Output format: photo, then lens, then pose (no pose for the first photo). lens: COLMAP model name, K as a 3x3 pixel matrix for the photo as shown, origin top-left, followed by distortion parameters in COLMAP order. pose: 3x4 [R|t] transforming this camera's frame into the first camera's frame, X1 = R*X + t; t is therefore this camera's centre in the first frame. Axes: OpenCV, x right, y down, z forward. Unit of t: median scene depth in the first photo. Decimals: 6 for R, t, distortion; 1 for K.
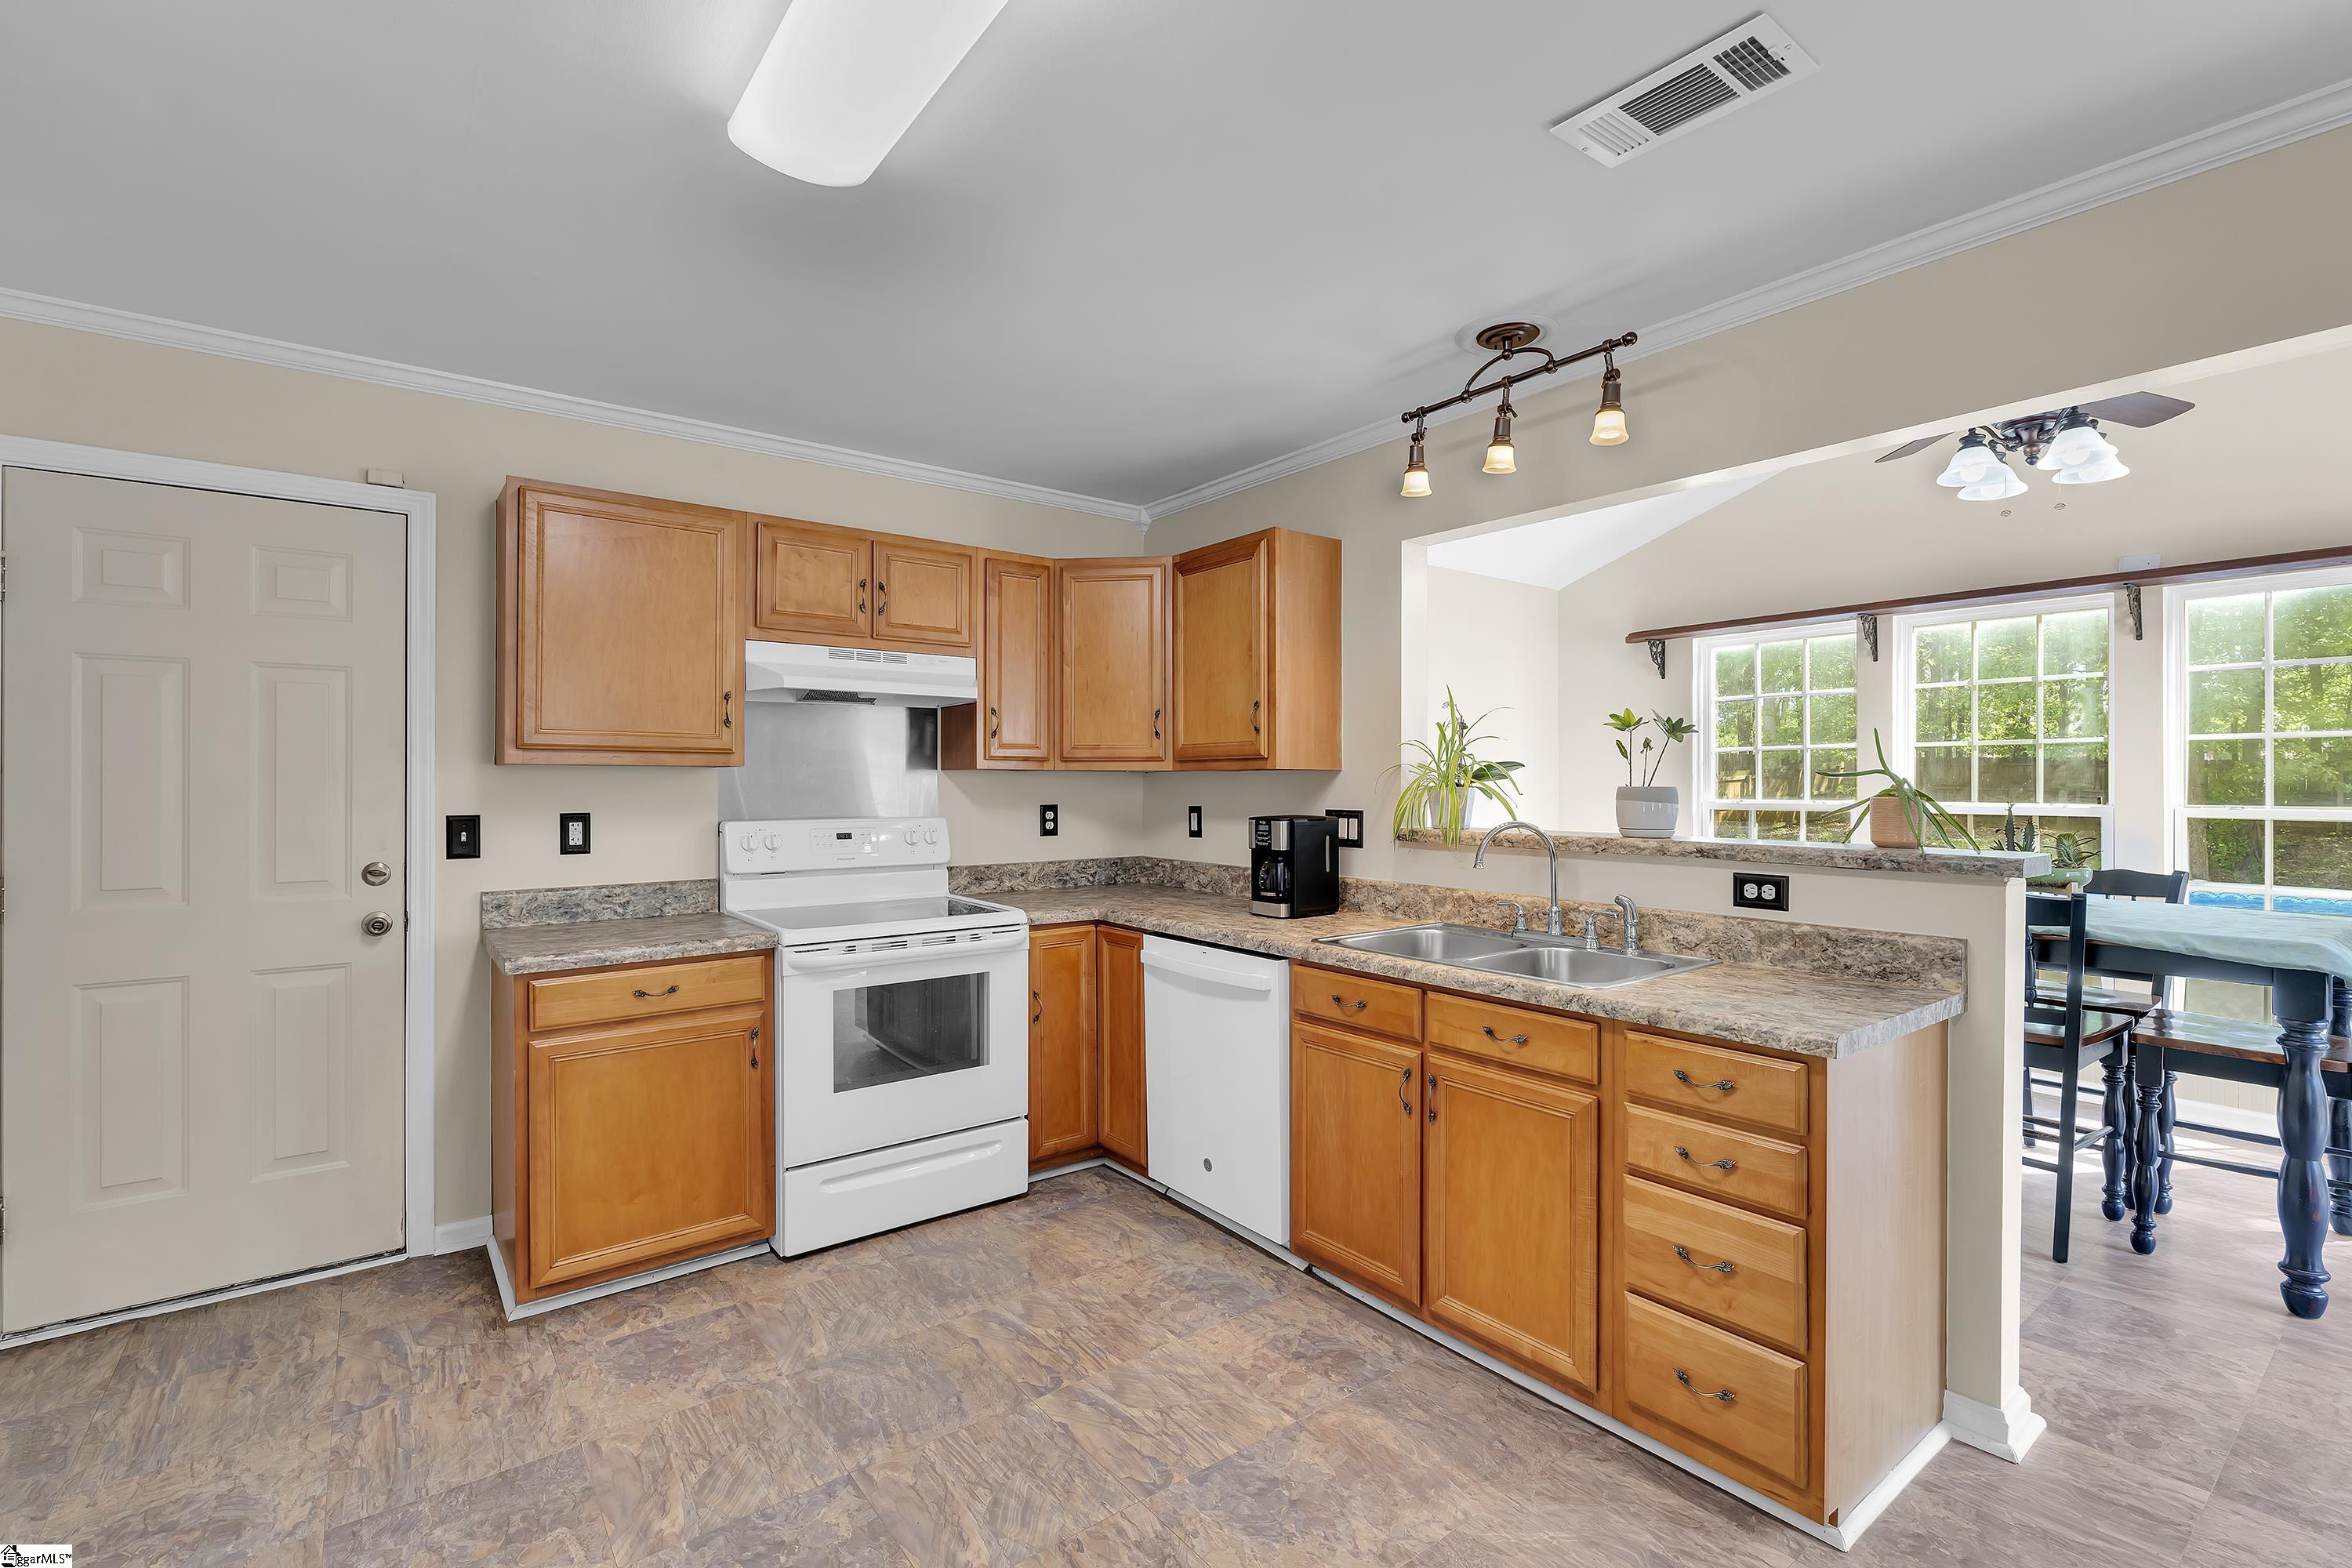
lens RADIAL K [[1043.7, 0, 1176.7], [0, 1043.7, 788.2], [0, 0, 1]] dist [-0.002910, -0.001123]
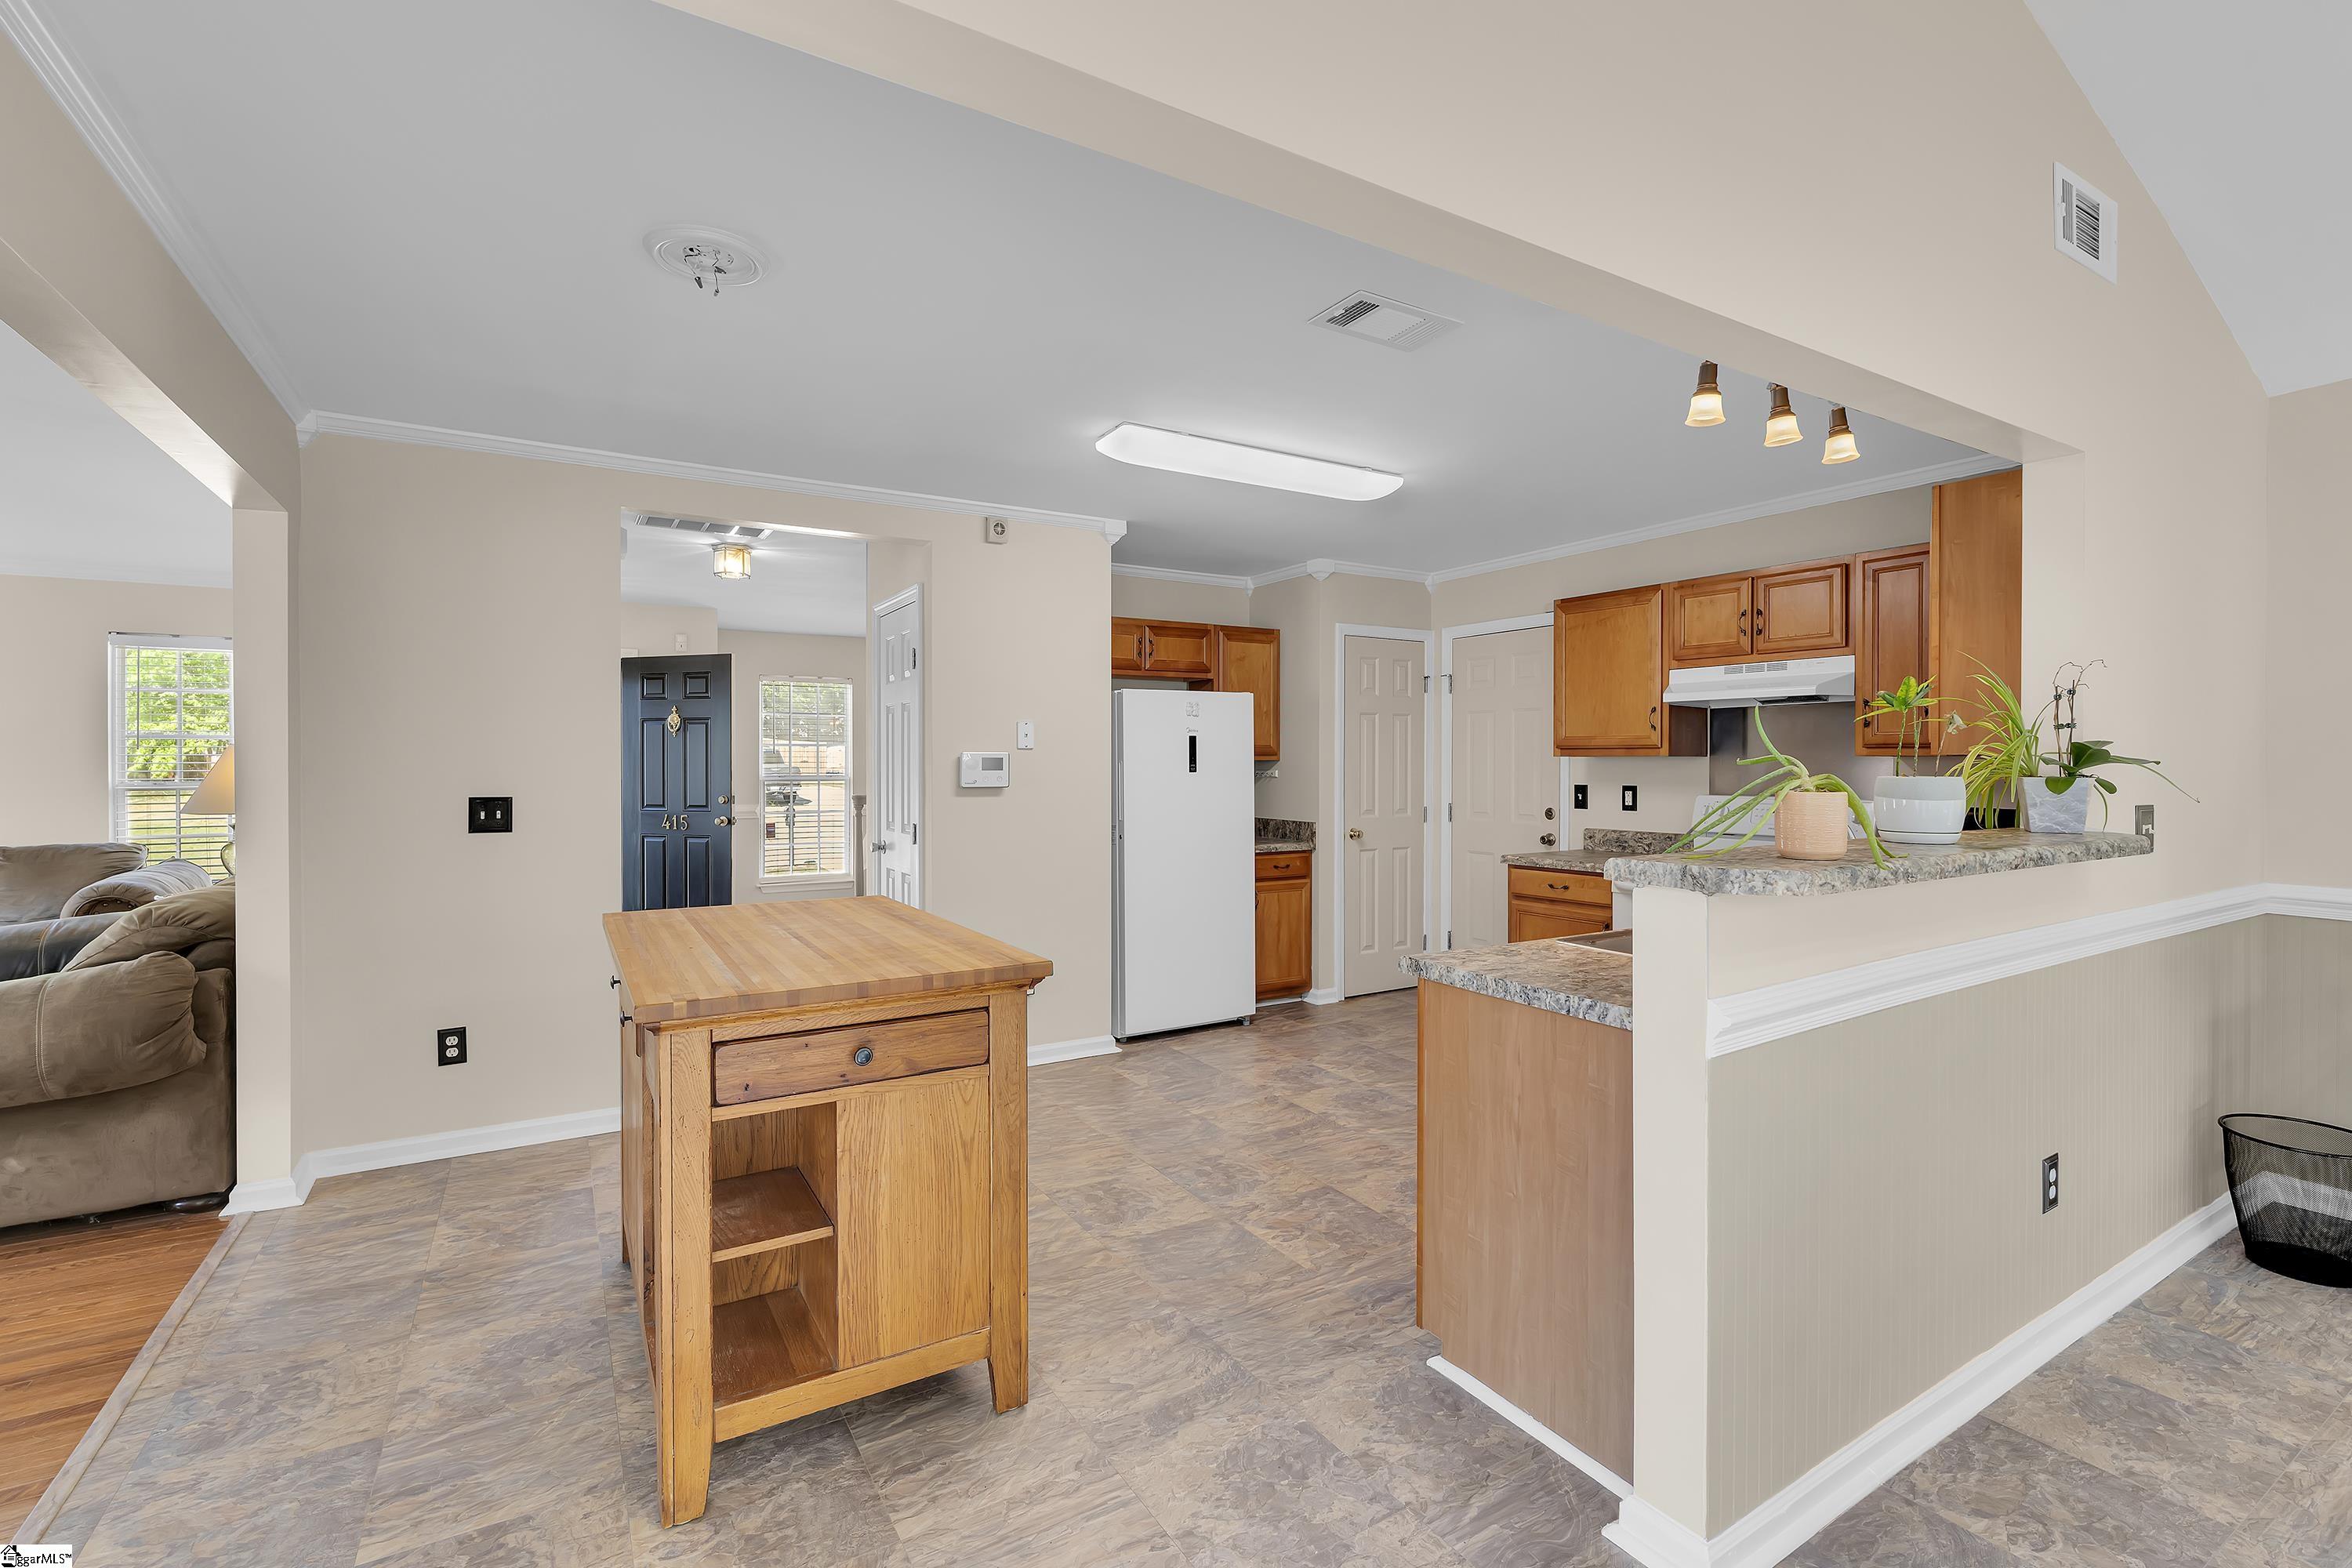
lens RADIAL K [[1043.7, 0, 1181.2], [0, 1043.7, 771.3], [0, 0, 1]] dist [-0.002910, -0.001123]
pose [[-0.111246, 0.007905, -0.993762, 1.213456], [-0.006453, 0.999942, 0.008677, -0.008665], [0.993772, 0.007378, -0.111188, 0.523303]]
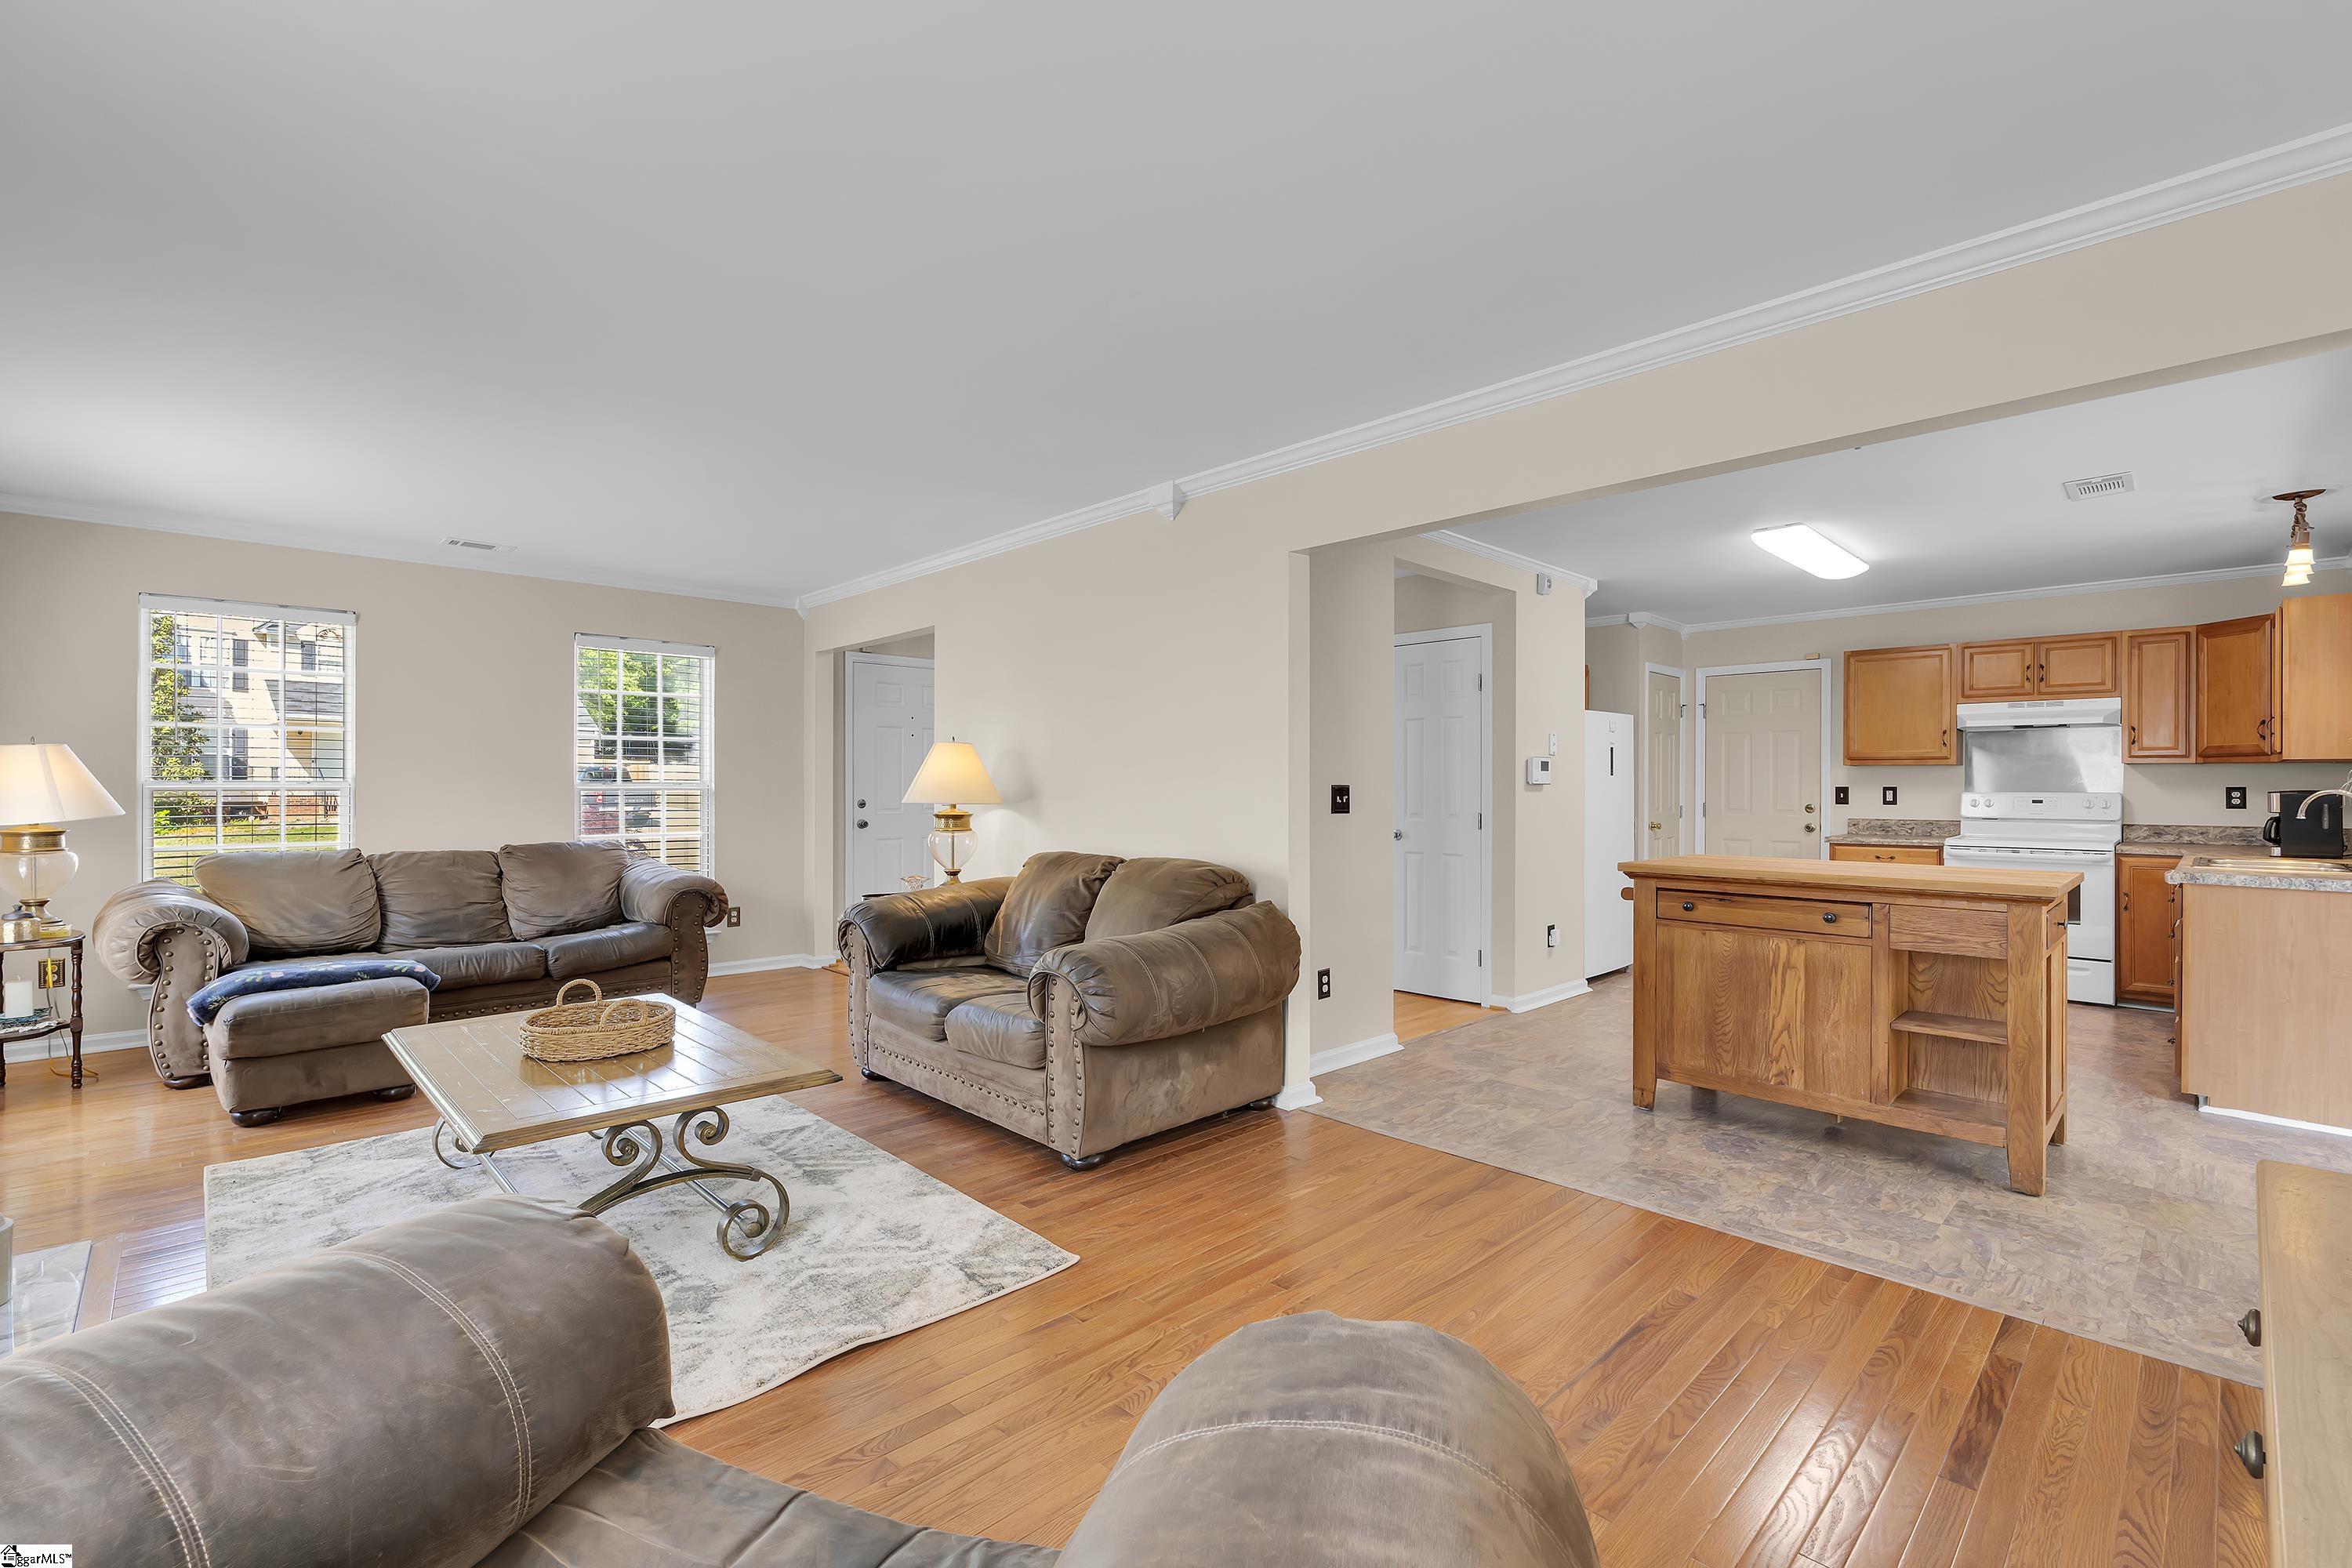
lens RADIAL K [[1043.7, 0, 1168.2], [0, 1043.7, 777.7], [0, 0, 1]] dist [-0.002910, -0.001123]
pose [[0.120510, -0.008394, -0.992677, 1.591545], [-0.009850, 0.999905, -0.009651, 0.044557], [0.992663, 0.010941, 0.120416, -0.887876]]
